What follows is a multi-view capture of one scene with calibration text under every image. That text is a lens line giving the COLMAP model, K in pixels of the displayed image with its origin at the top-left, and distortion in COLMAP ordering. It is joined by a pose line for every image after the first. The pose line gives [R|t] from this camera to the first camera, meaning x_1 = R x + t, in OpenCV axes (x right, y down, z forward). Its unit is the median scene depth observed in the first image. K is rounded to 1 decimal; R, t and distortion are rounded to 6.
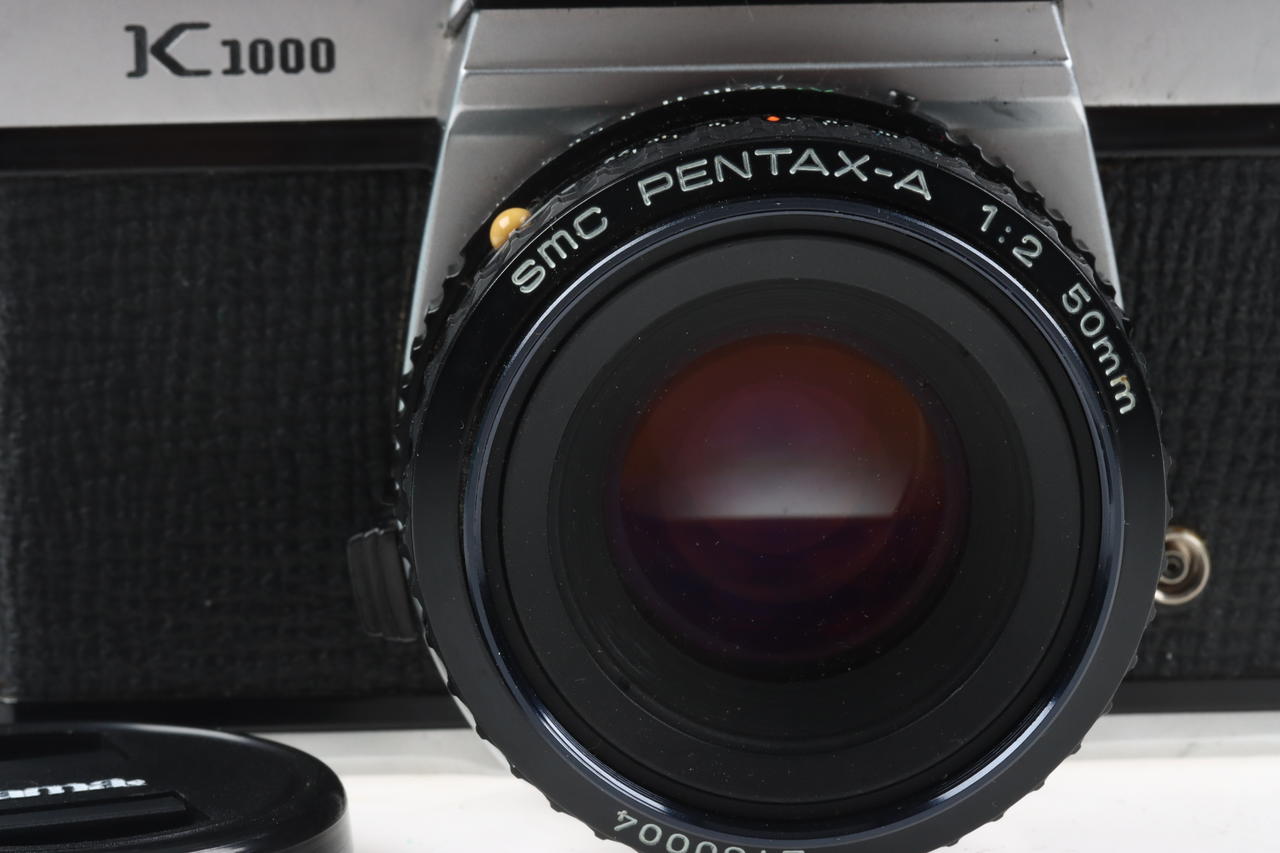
lens RADIAL K [[4140.6, 0, 640.0], [0, 4140.6, 426.5], [0, 0, 1]] dist [-0.094964, 0.886253]
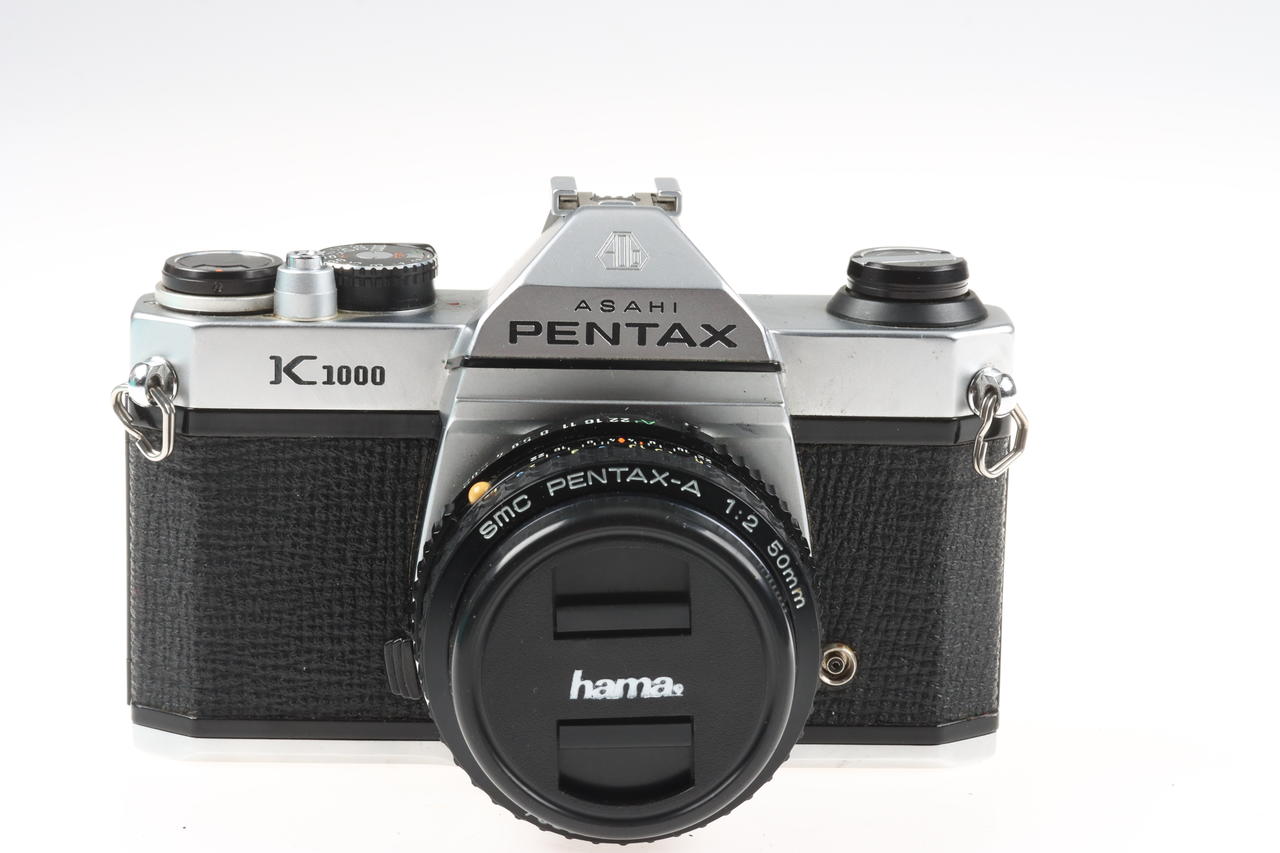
lens RADIAL K [[3573.1, 0, 640.0], [0, 3573.1, 426.5], [0, 0, 1]] dist [-0.013672, -0.058411]
pose [[0.999156, 0.033875, 0.023248, 0.002730], [-0.035001, 0.998143, 0.049857, -0.149989], [-0.021516, -0.050629, 0.998486, -0.575035]]
